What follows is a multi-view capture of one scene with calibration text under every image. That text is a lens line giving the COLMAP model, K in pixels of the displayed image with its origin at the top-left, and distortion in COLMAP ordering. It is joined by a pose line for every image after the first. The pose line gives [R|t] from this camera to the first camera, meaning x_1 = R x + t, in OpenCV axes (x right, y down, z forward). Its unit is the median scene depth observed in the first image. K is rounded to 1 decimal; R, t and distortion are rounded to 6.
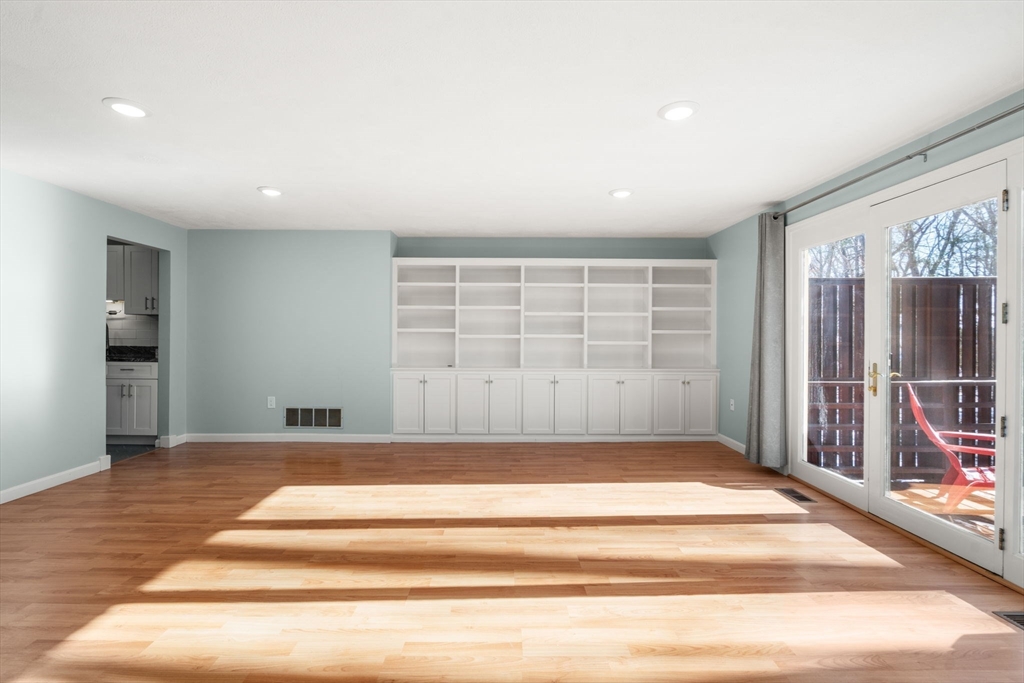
lens RADIAL K [[466.1, 0, 508.1], [0, 466.1, 339.4], [0, 0, 1]] dist [-0.004220, -0.000017]
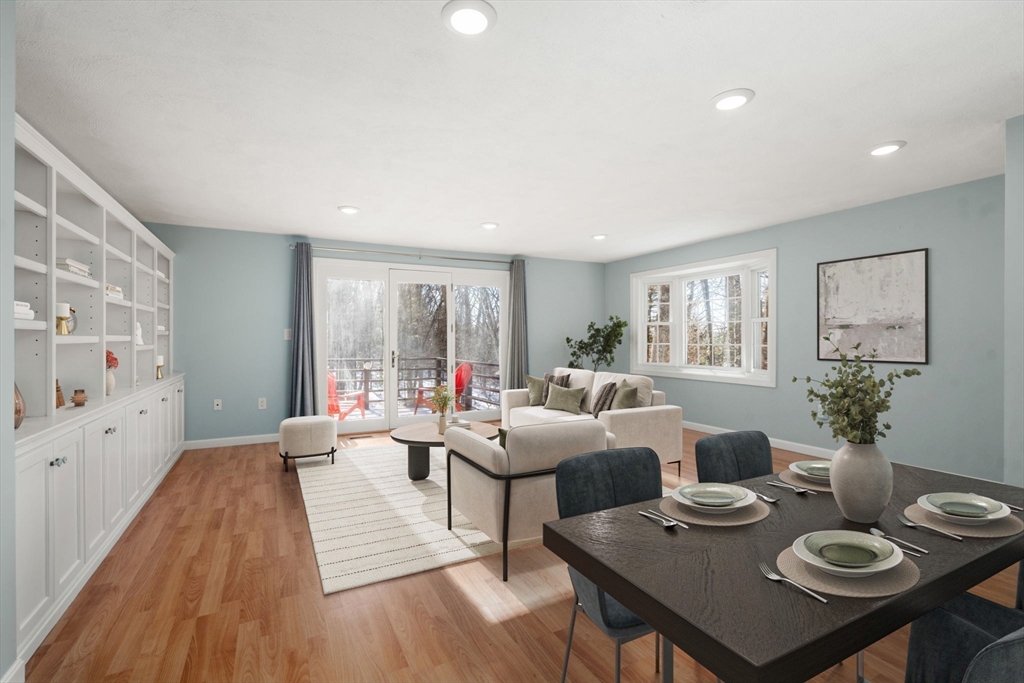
lens RADIAL K [[466.1, 0, 506.2], [0, 466.1, 337.0], [0, 0, 1]] dist [-0.004220, -0.000017]
pose [[-0.442333, -0.000732, 0.896851, -0.676425], [0.008897, 0.999947, 0.005204, -0.007936], [-0.896807, 0.010281, -0.442303, 0.832454]]
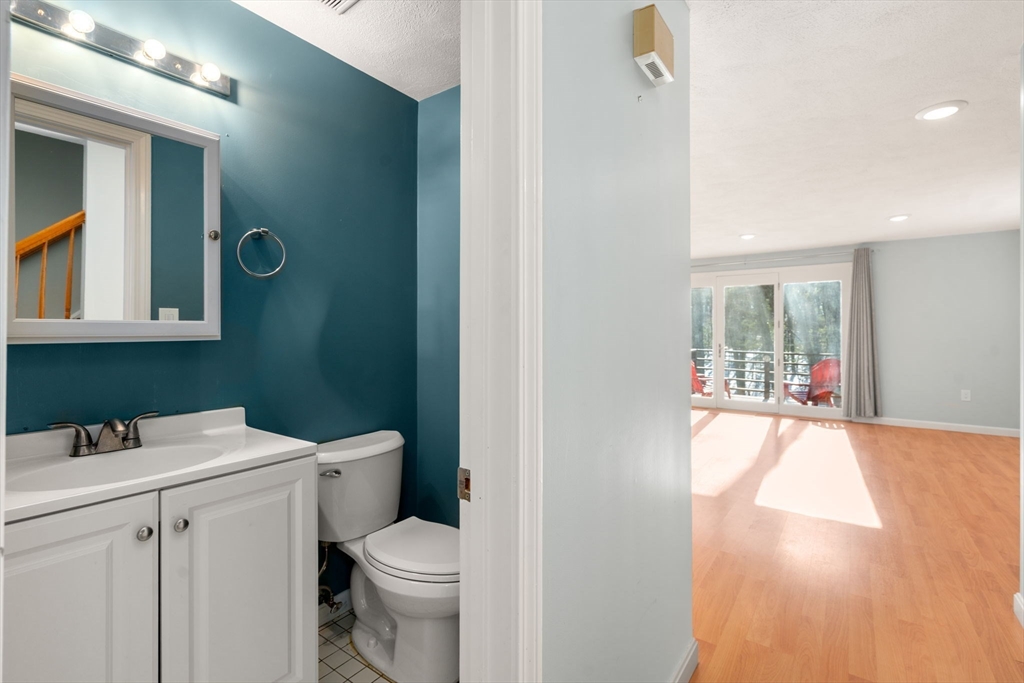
lens RADIAL K [[466.1, 0, 506.9], [0, 466.1, 331.1], [0, 0, 1]] dist [-0.004220, -0.000017]
pose [[0.596255, -0.002686, 0.802791, -1.014492], [0.009307, 0.999950, -0.003568, -0.008585], [-0.802741, 0.009599, 0.596250, 0.266242]]
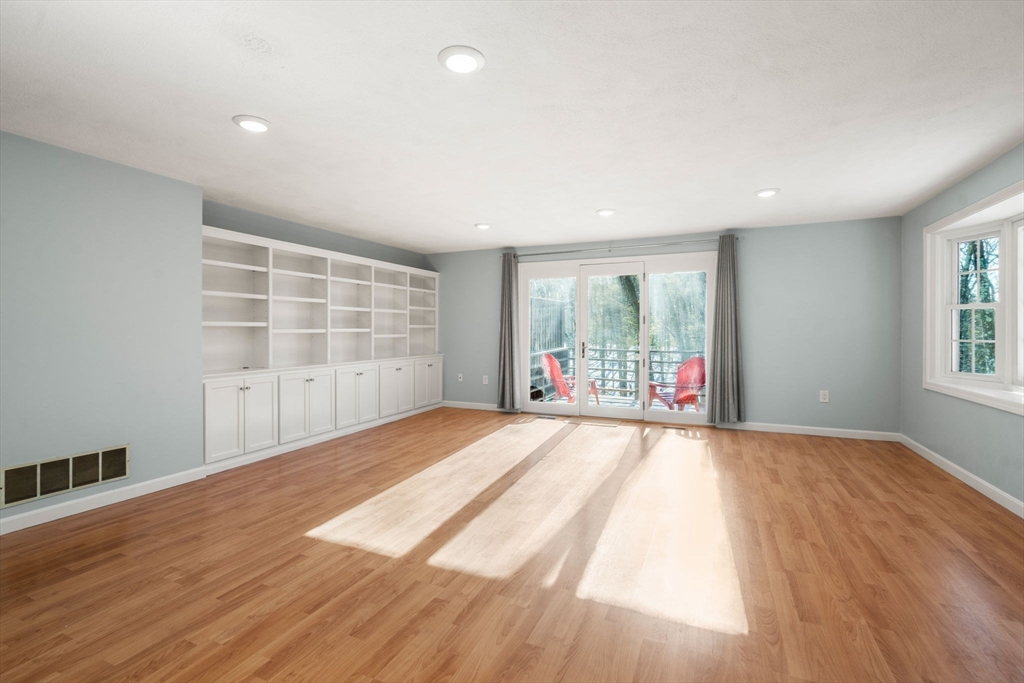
lens RADIAL K [[466.1, 0, 506.4], [0, 466.1, 337.2], [0, 0, 1]] dist [-0.004220, -0.000017]
pose [[0.411965, -0.019474, 0.910992, -0.717805], [0.011120, 0.999805, 0.016344, -0.005168], [-0.911132, 0.003397, 0.412101, 0.266110]]
